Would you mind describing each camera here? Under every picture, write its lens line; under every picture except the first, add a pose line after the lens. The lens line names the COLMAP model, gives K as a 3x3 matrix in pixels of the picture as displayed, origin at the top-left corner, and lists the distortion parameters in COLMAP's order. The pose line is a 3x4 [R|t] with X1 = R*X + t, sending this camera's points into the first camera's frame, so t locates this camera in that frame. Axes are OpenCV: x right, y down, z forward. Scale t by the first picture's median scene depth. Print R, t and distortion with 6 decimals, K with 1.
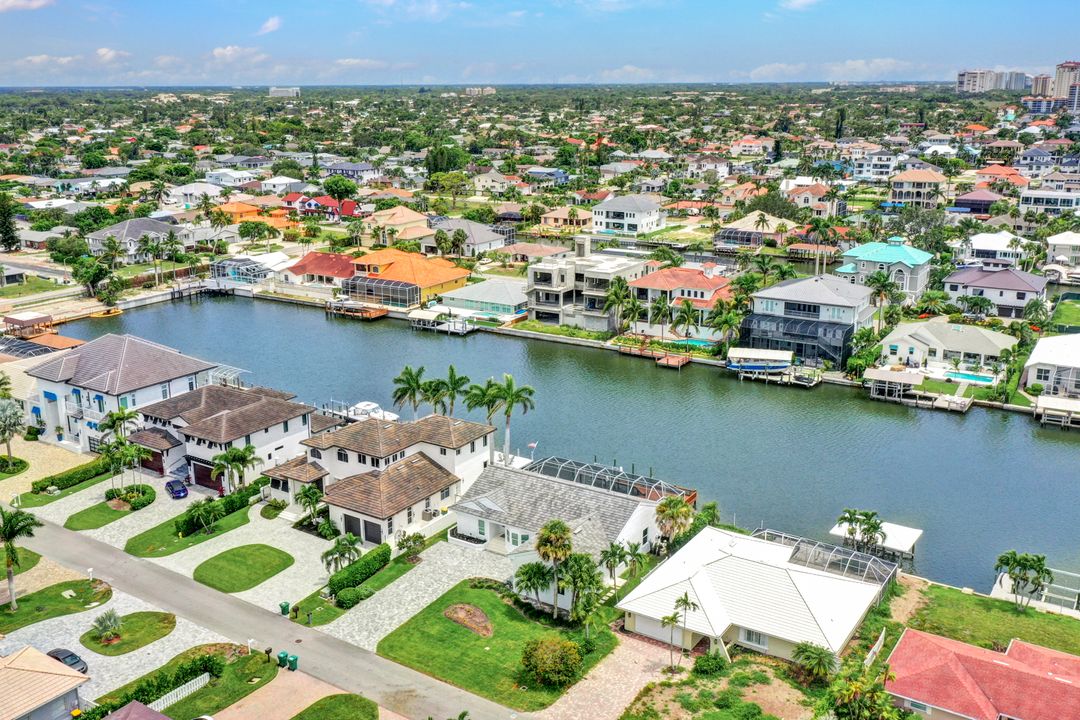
lens RADIAL K [[1029.9, 0, 510.3], [0, 1029.9, 360.5], [0, 0, 1]] dist [0.011565, -0.004077]
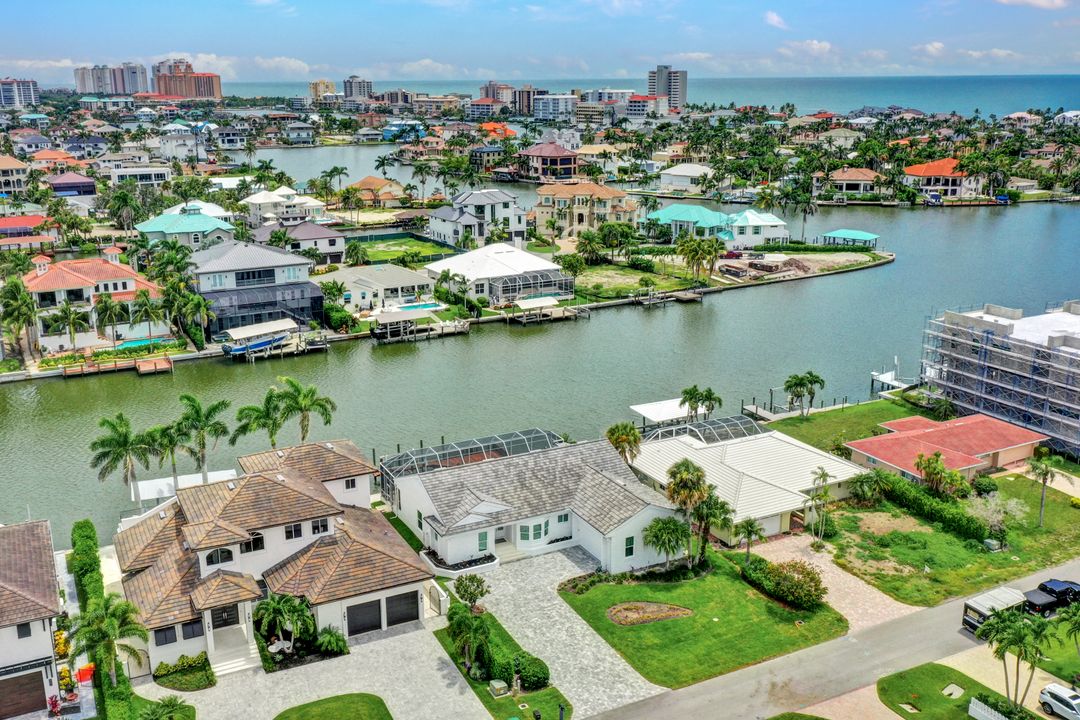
lens RADIAL K [[1027.3, 0, 540.0], [0, 1027.3, 360.0], [0, 0, 1]] dist [0.001461, 0.001121]
pose [[0.469475, -0.229169, 0.852687, -0.416643], [0.234452, 0.963417, 0.129844, -0.040057], [-0.851250, 0.138956, 0.506029, 0.357858]]
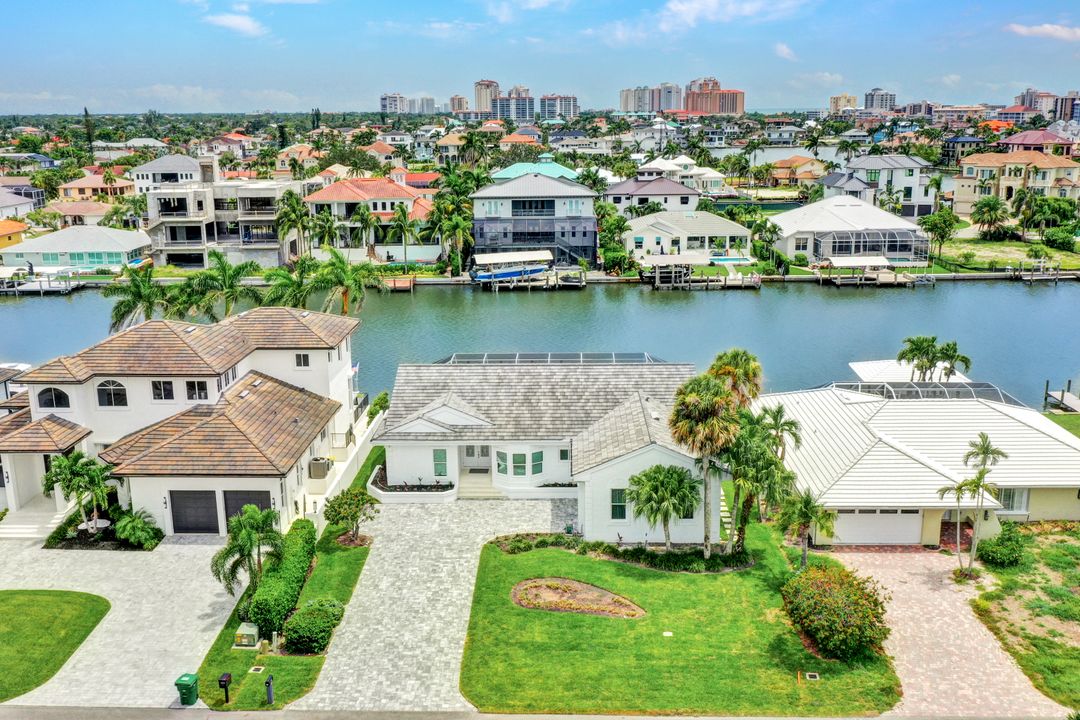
lens RADIAL K [[1027.3, 0, 540.0], [0, 1027.3, 360.0], [0, 0, 1]] dist [0.001461, 0.001121]
pose [[0.841050, -0.128257, 0.525534, -0.174301], [0.147071, 0.989108, 0.006023, 0.072626], [-0.520582, 0.072225, 0.850751, 0.321630]]
